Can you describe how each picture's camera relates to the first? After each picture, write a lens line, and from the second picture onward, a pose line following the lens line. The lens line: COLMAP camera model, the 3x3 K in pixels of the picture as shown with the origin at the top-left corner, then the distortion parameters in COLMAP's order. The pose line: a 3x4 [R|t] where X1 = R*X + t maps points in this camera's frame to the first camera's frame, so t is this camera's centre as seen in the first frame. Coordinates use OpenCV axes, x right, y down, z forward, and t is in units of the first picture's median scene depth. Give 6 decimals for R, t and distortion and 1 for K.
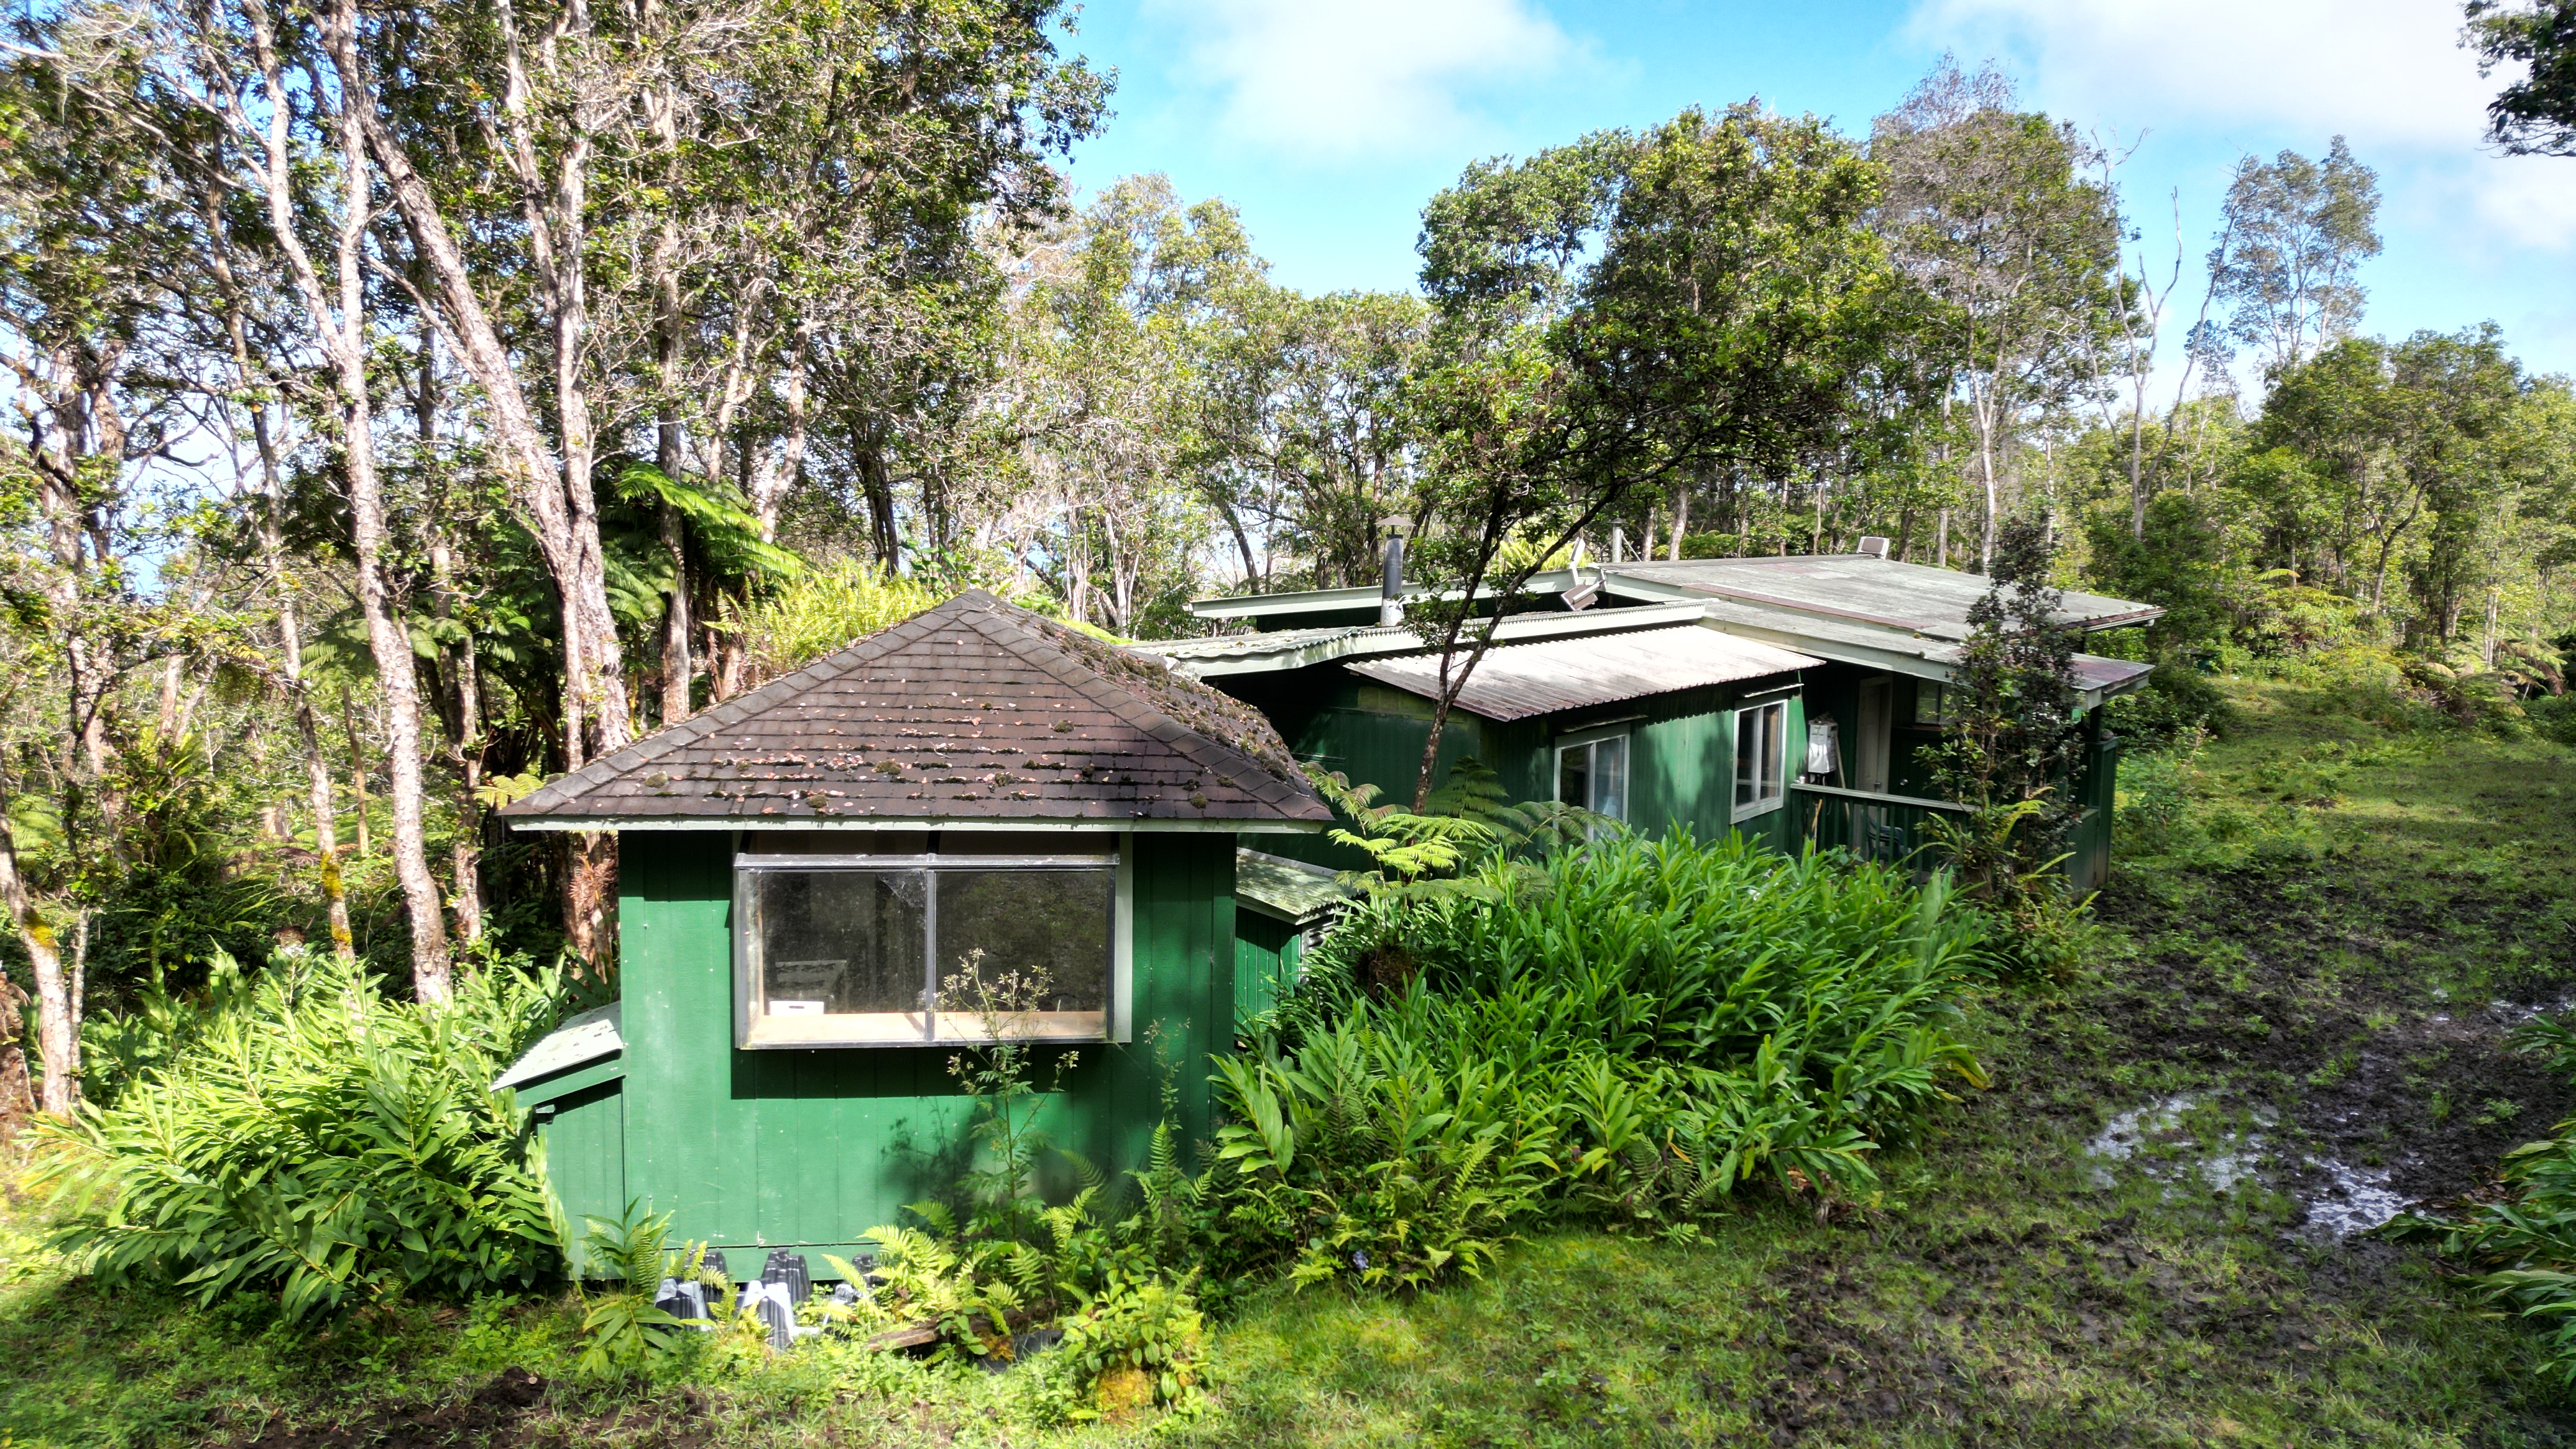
lens RADIAL K [[1815.3, 0, 1288.0], [0, 1815.3, 724.5], [0, 0, 1]] dist [0.084409, -0.094933]
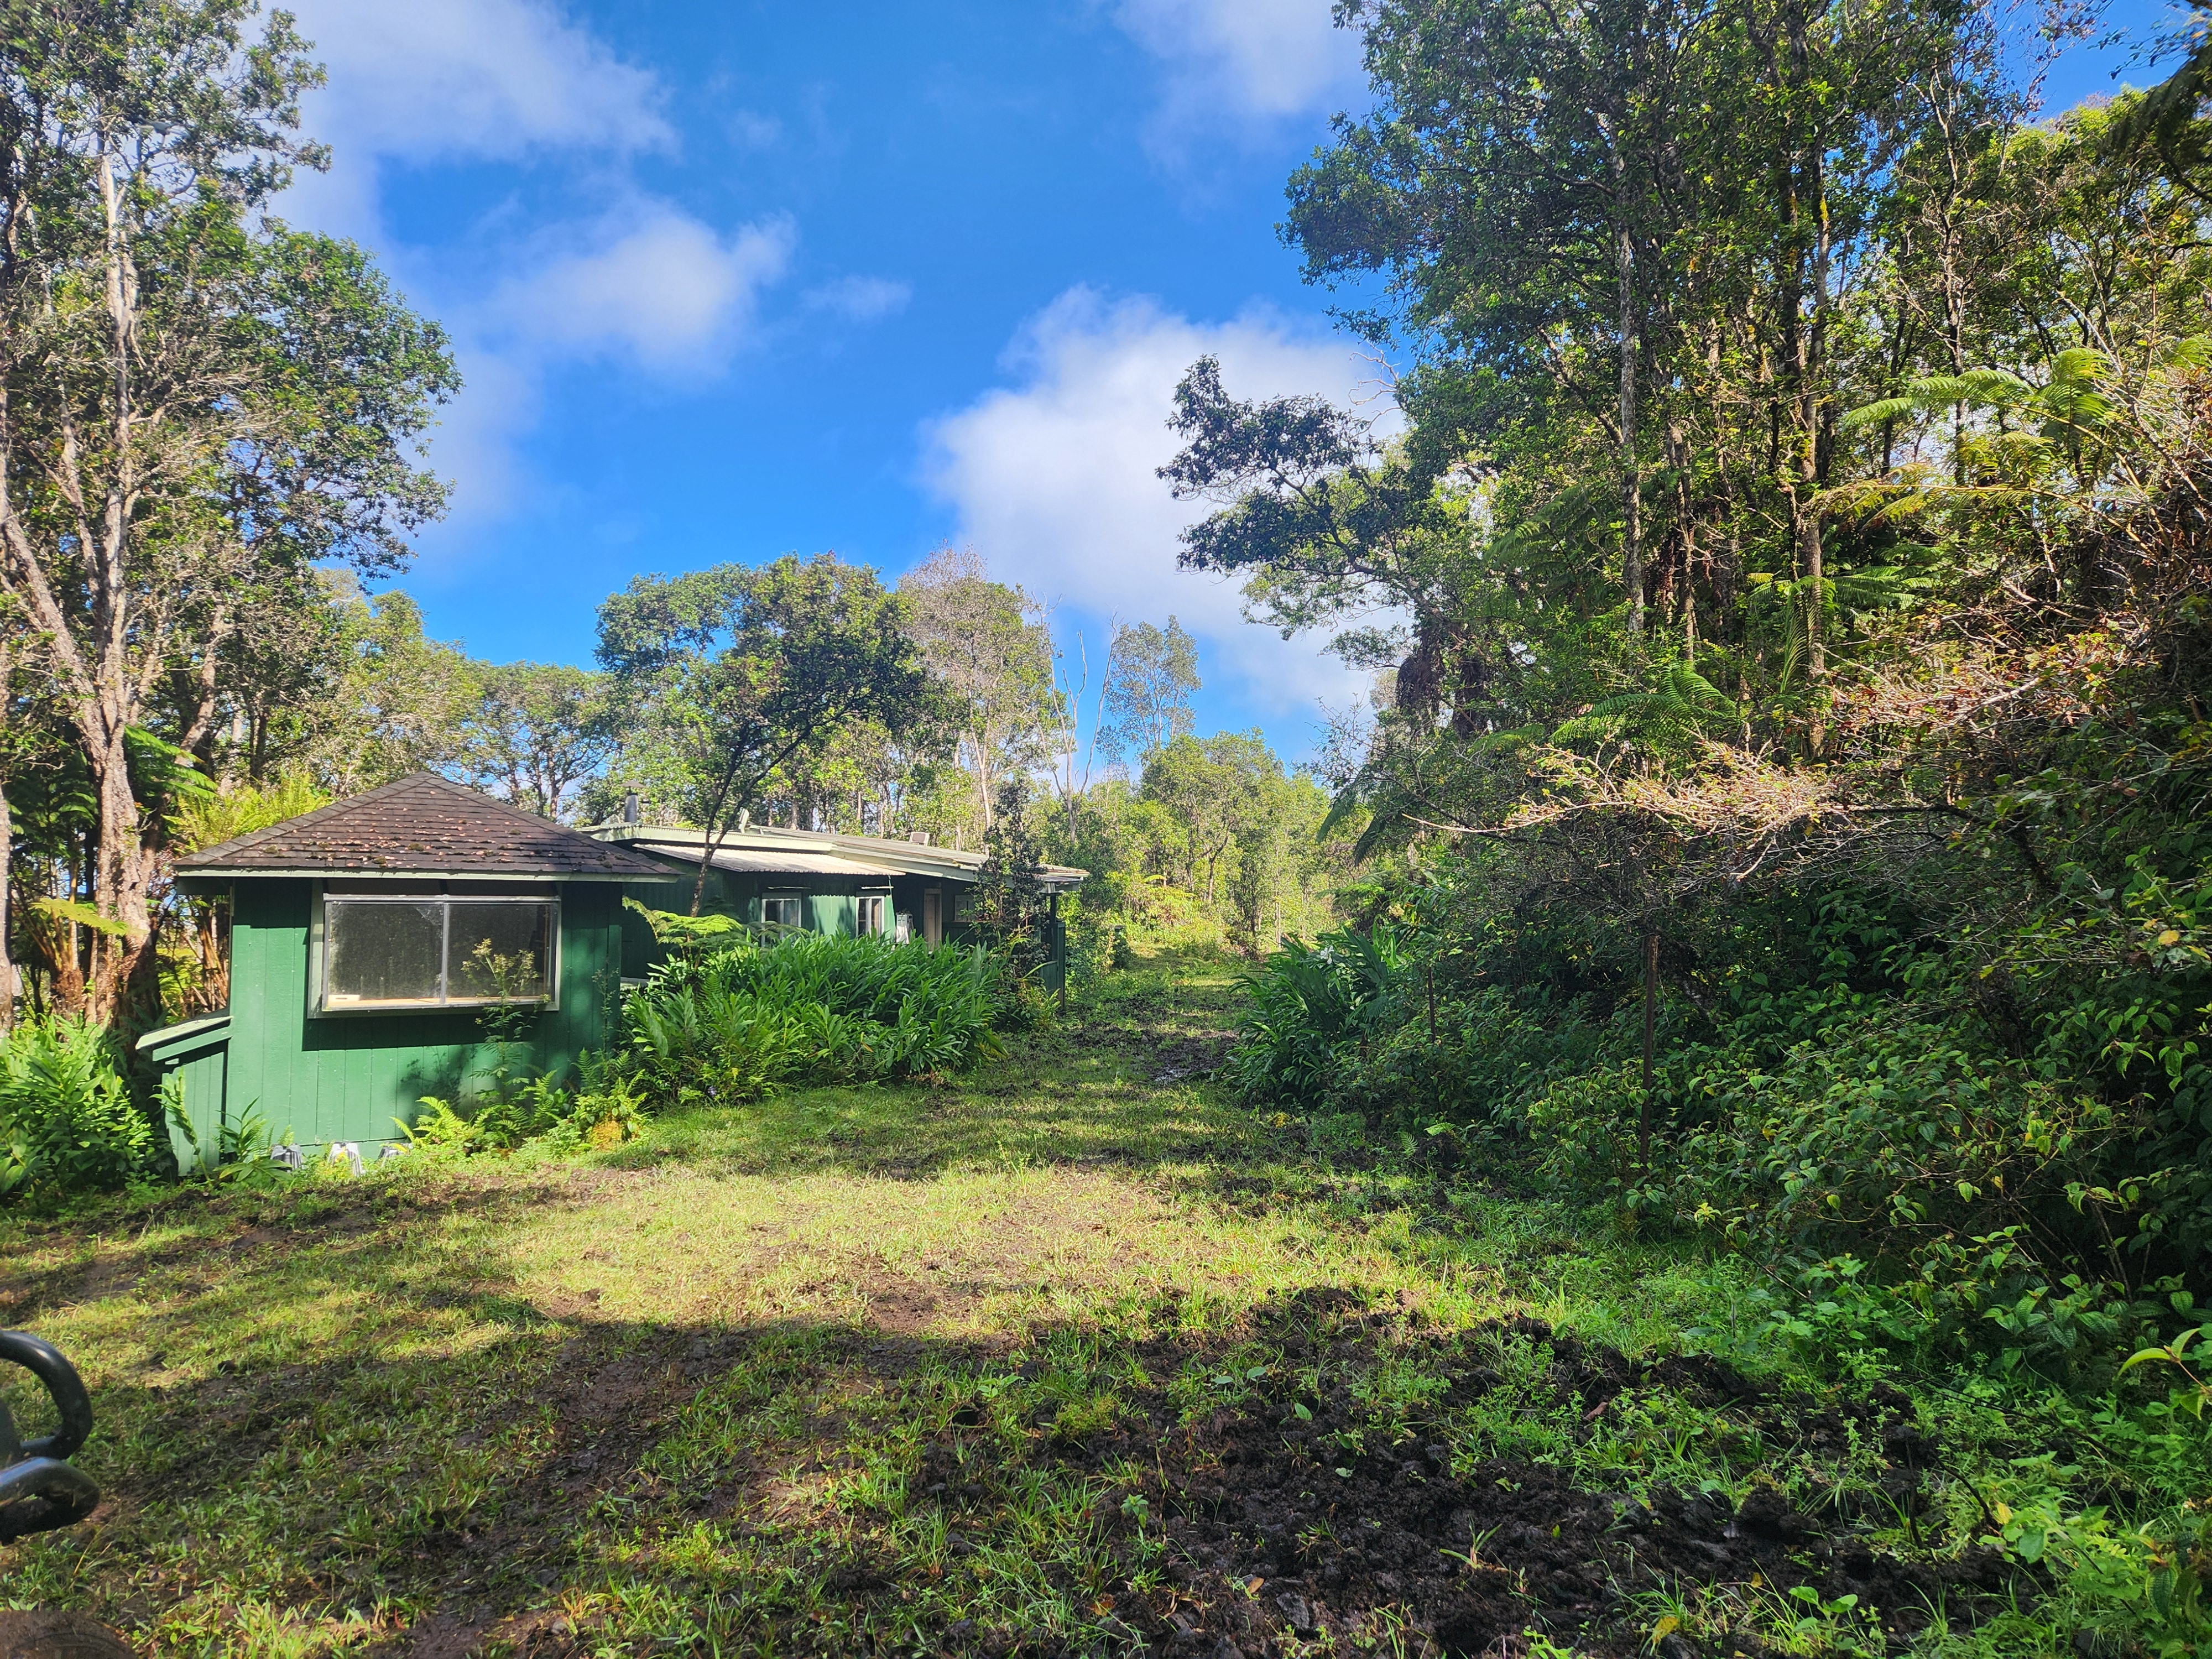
lens RADIAL K [[1461.0, 0, 1104.0], [0, 1461.0, 854.2], [0, 0, 1]] dist [0.070690, -0.052967]
pose [[0.901535, 0.000510, 0.432705, -0.076628], [0.057364, 0.991032, -0.120685, 0.076503], [-0.428886, 0.133623, 0.893421, -0.174807]]
